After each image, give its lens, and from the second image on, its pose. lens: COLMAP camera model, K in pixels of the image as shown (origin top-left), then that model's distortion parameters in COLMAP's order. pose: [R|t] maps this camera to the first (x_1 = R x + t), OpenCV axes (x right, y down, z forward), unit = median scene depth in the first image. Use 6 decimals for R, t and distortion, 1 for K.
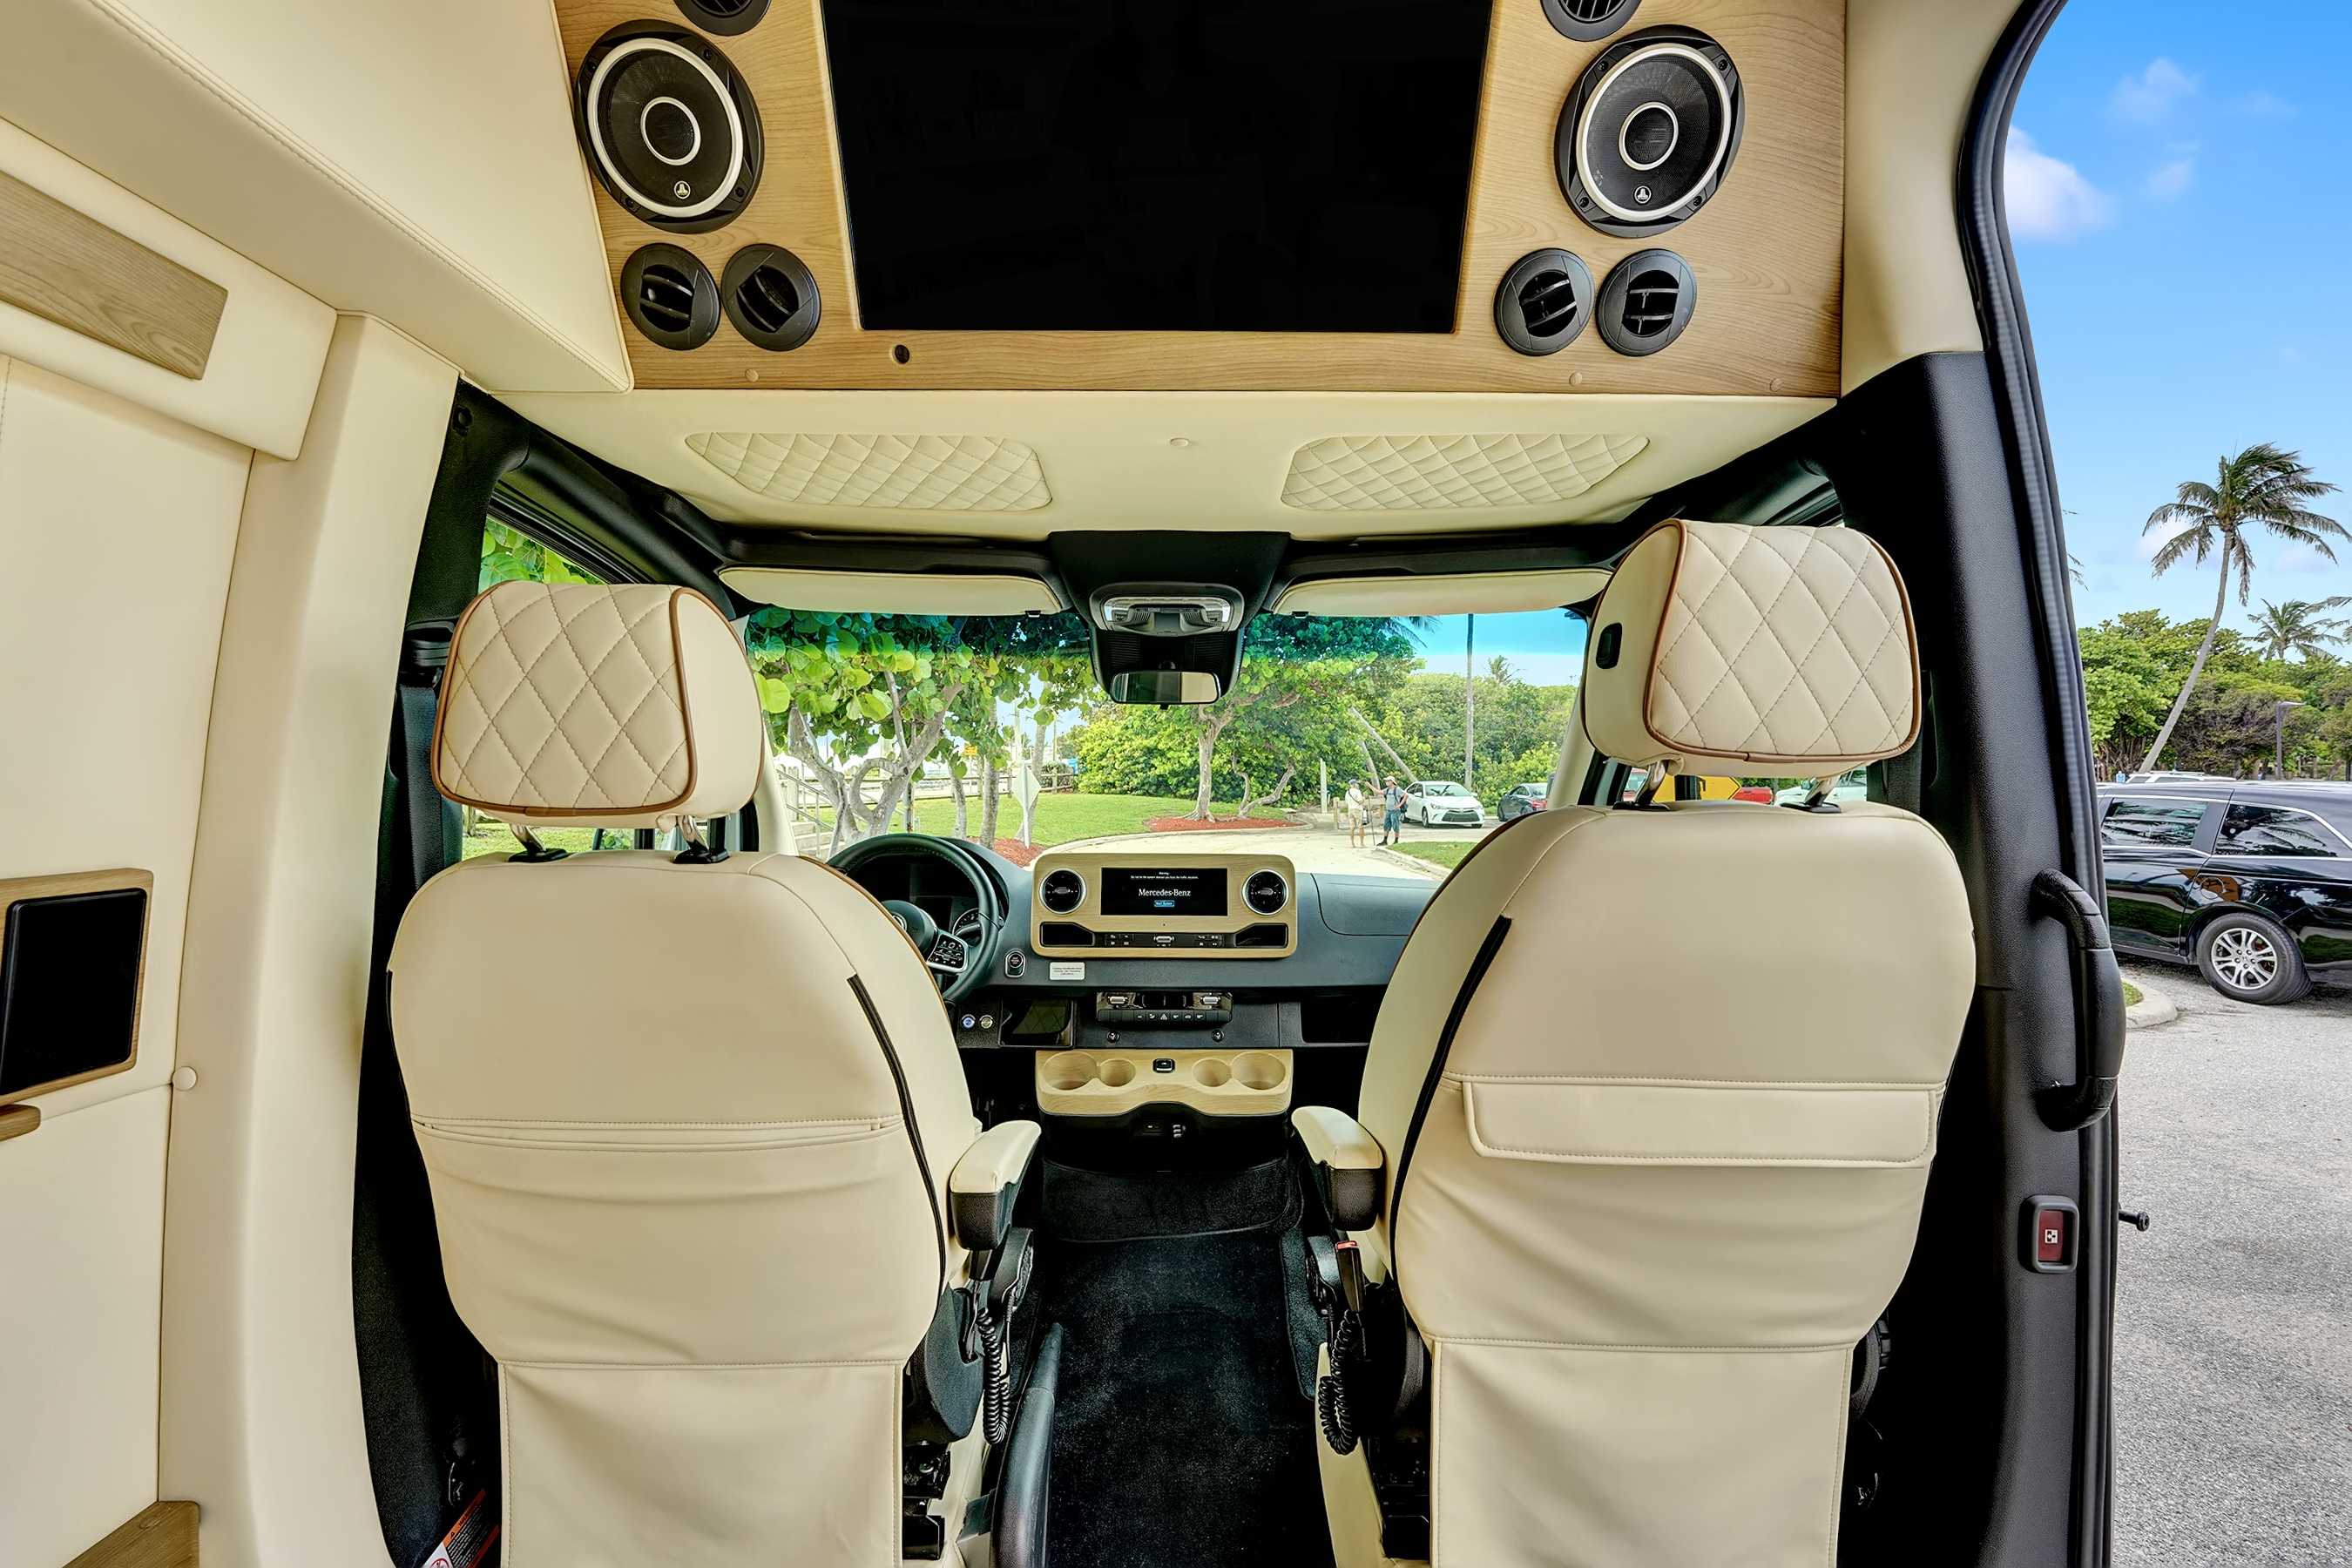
lens RADIAL K [[954.9, 0, 1186.0], [0, 954.9, 784.1], [0, 0, 1]] dist [-0.016722, 0.000549]
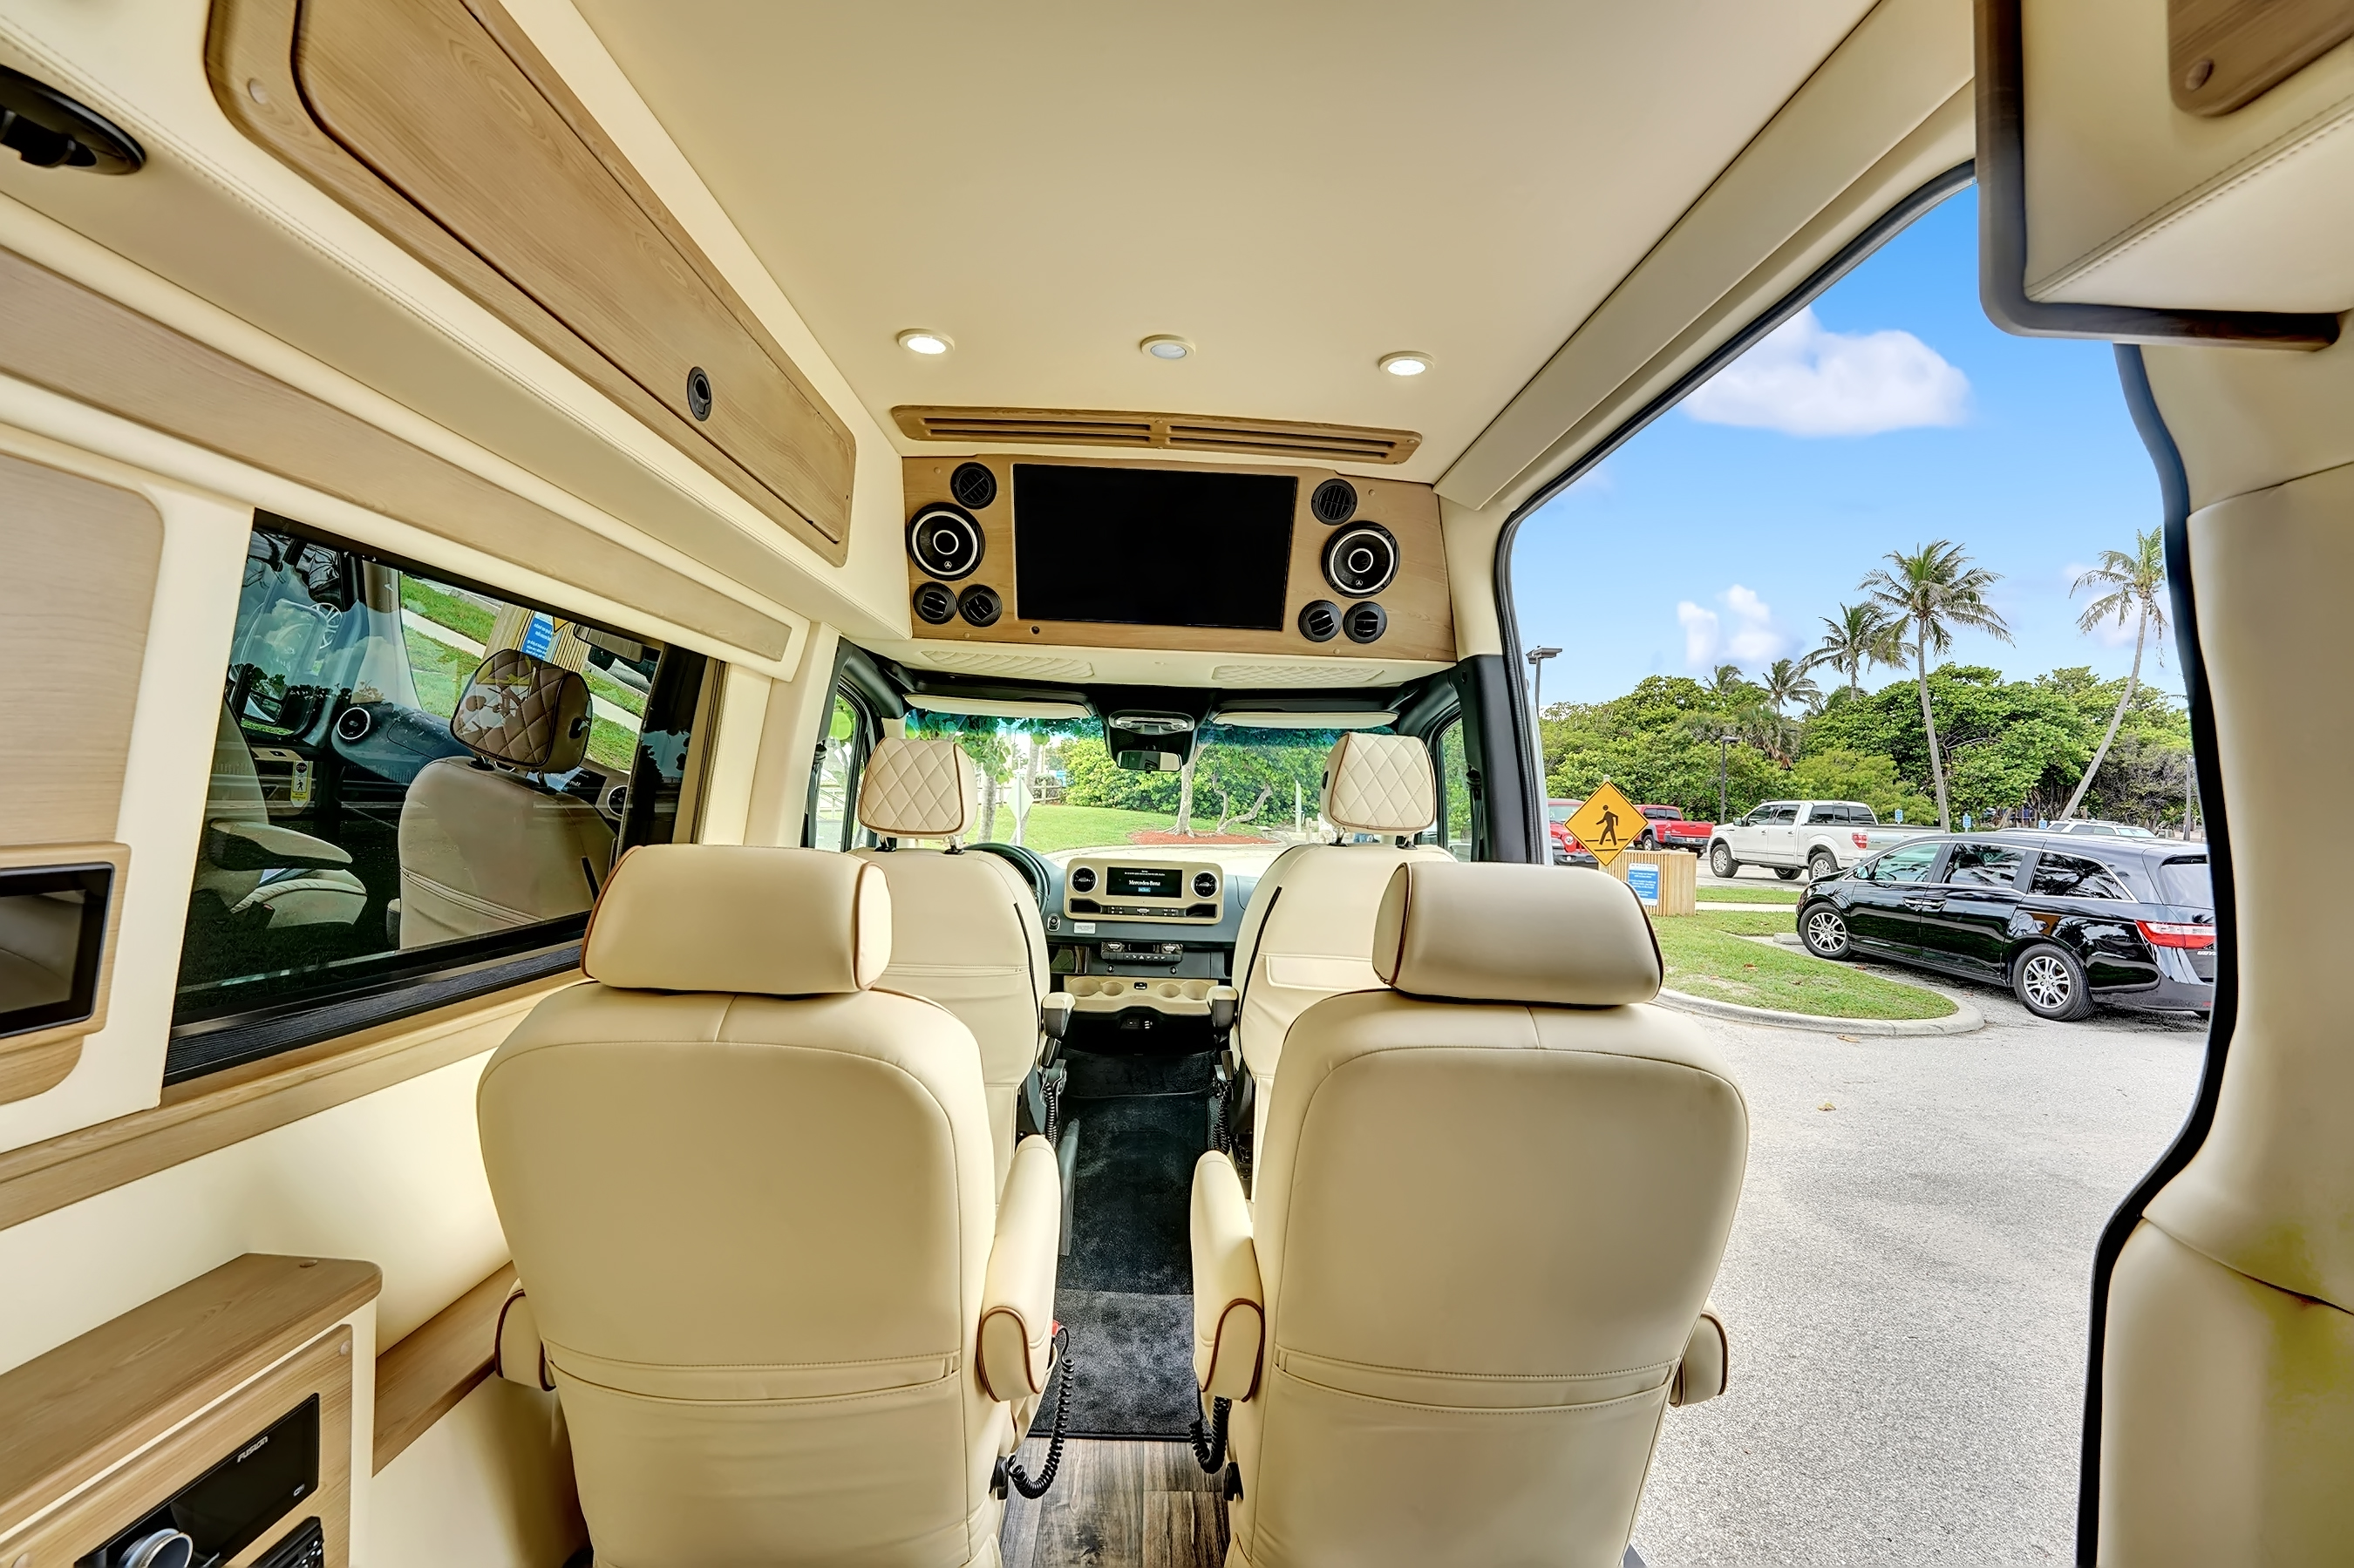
lens RADIAL K [[946.3, 0, 1178.5], [0, 946.3, 778.9], [0, 0, 1]] dist [-0.017260, -0.000009]
pose [[0.999360, 0.034650, 0.008880, 0.015734], [-0.034465, 0.999203, -0.020133, -0.037526], [-0.009571, 0.019814, 0.999758, -0.659144]]
